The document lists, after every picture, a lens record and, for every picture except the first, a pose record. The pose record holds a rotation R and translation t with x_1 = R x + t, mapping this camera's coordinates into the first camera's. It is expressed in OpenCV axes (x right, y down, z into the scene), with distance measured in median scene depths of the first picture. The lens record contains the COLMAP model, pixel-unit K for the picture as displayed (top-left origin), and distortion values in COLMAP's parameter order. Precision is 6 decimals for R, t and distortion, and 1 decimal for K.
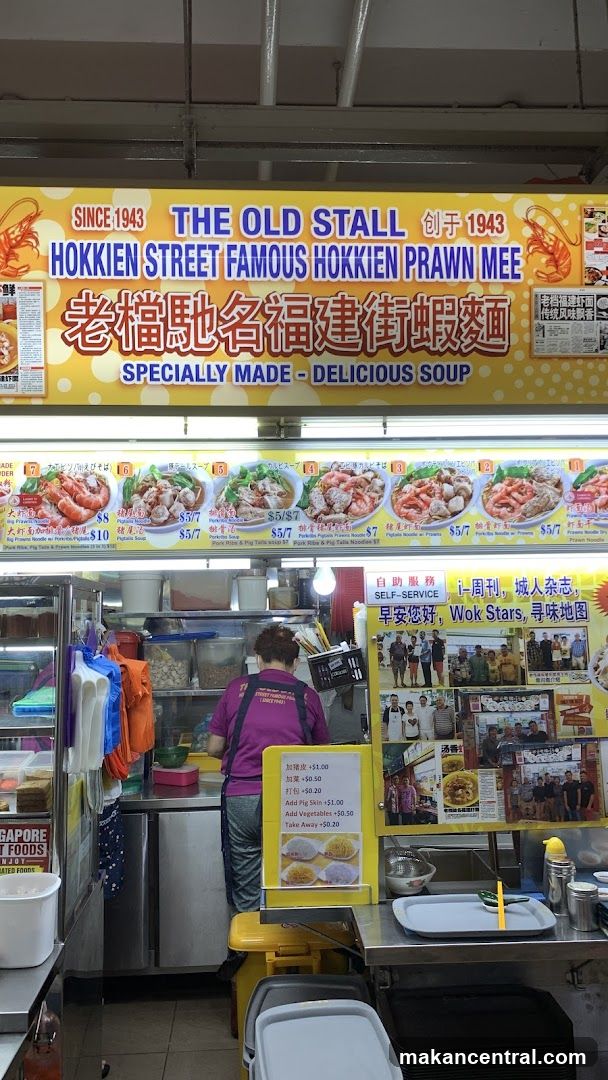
lens RADIAL K [[809.6, 0, 296.0], [0, 809.6, 542.8], [0, 0, 1]] dist [0.130861, -0.346435]
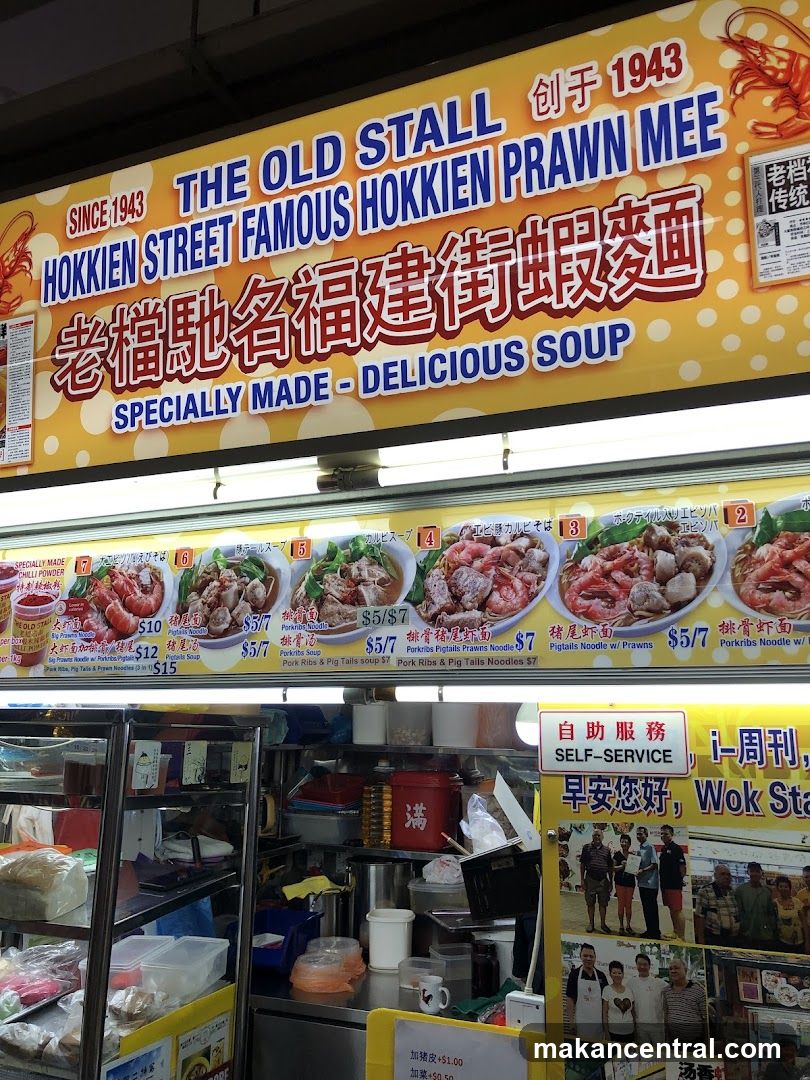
lens RADIAL K [[885.4, 0, 400.9], [0, 885.4, 534.0], [0, 0, 1]] dist [0.022046, -0.015362]
pose [[0.893563, -0.068452, -0.443688, 0.331553], [0.009796, 0.991045, -0.133170, -0.007147], [0.448831, 0.114650, 0.886232, 0.445642]]
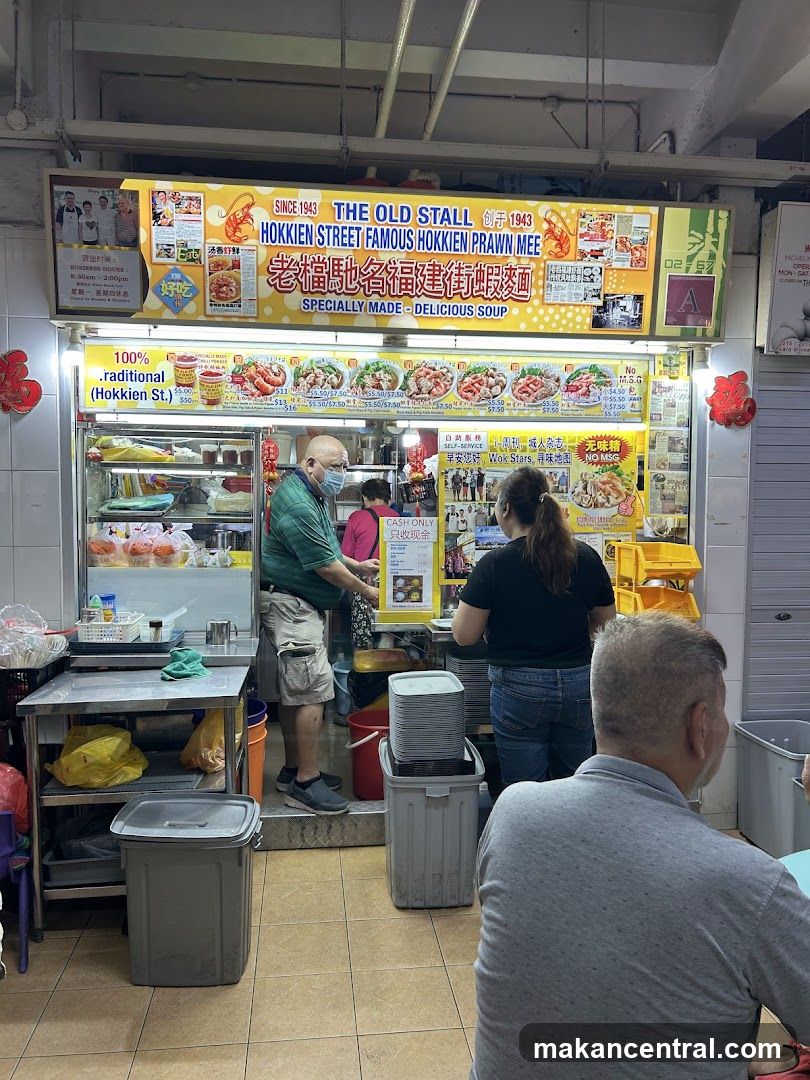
lens RADIAL K [[803.5, 0, 396.0], [0, 803.5, 547.7], [0, 0, 1]] dist [0.096283, -0.229624]
pose [[0.997884, 0.022205, 0.061108, -0.109616], [-0.031562, 0.987140, 0.156712, 0.019296], [-0.056843, -0.158309, 0.985752, -0.730344]]
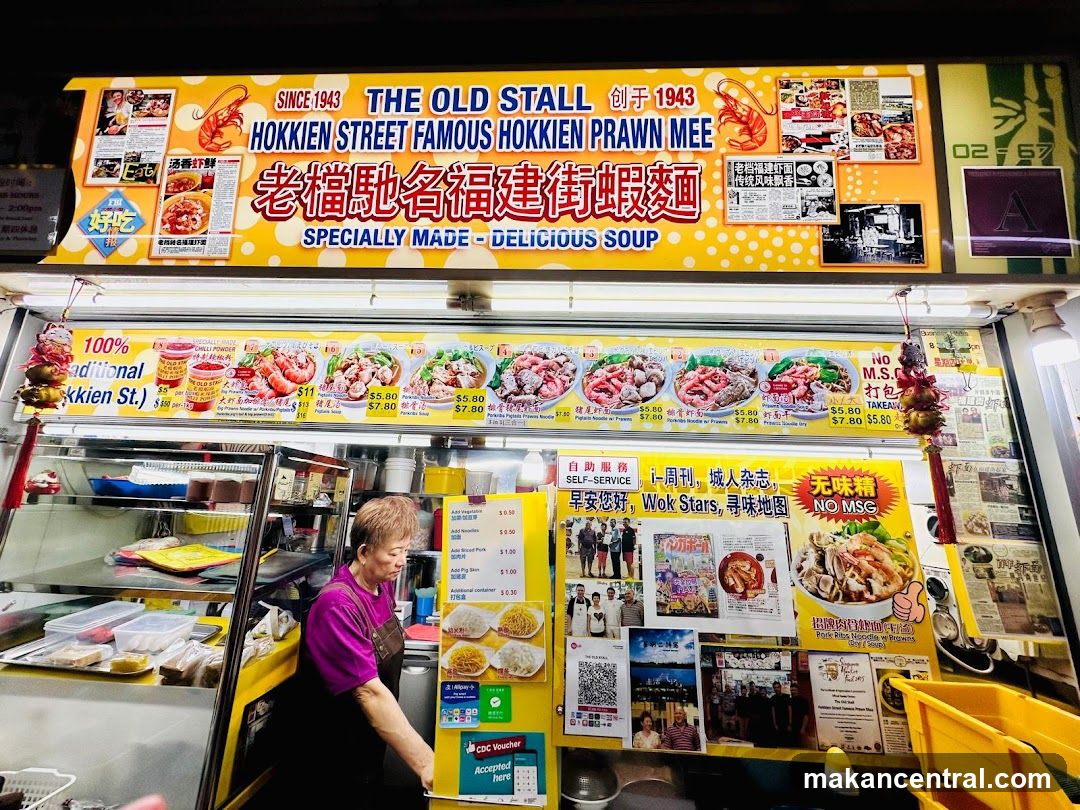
lens RADIAL K [[428.6, 0, 540.7], [0, 428.6, 409.7], [0, 0, 1]] dist [0.000054, -0.000214]
pose [[0.993375, 0.030378, -0.110831, 0.141705], [-0.045410, 0.989703, -0.135743, 0.060656], [0.105566, 0.139877, 0.984525, 0.534861]]
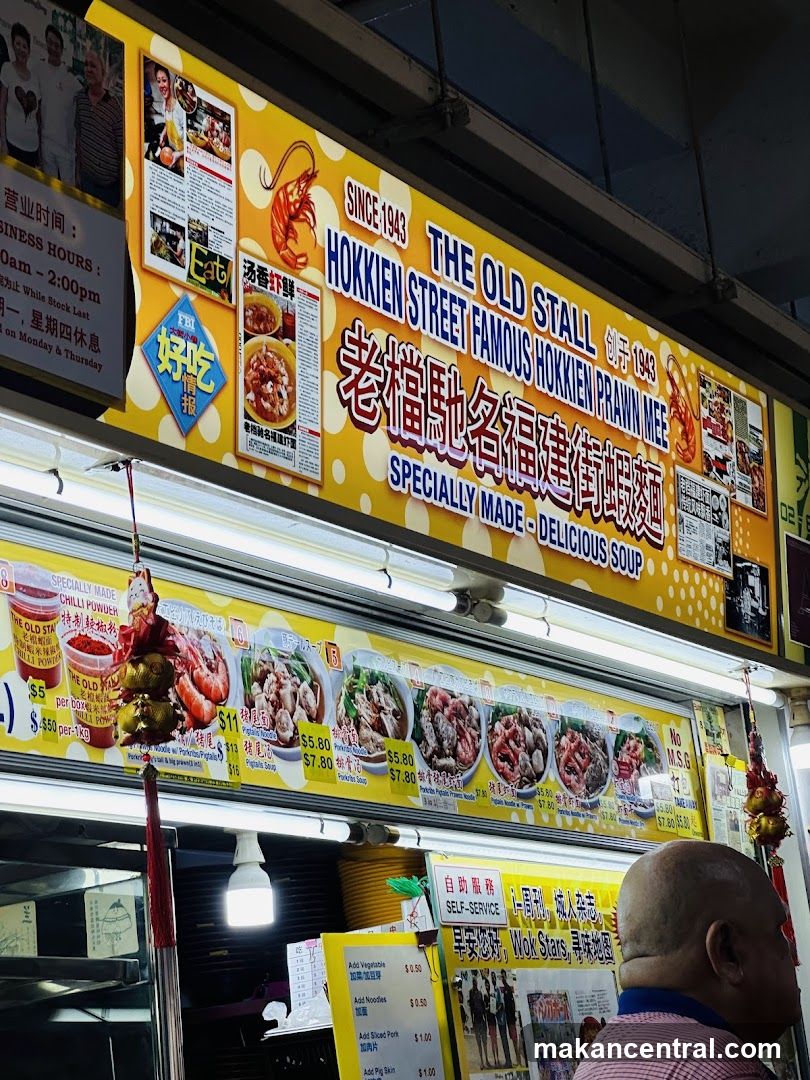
lens RADIAL K [[2428.7, 0, 408.7], [0, 2428.7, 545.5], [0, 0, 1]] dist [-0.291113, 8.364924]
pose [[0.545521, 0.168341, 0.821017, -1.595944], [0.024552, 0.975989, -0.216430, 0.215900], [-0.837738, 0.138225, 0.528290, 0.084720]]
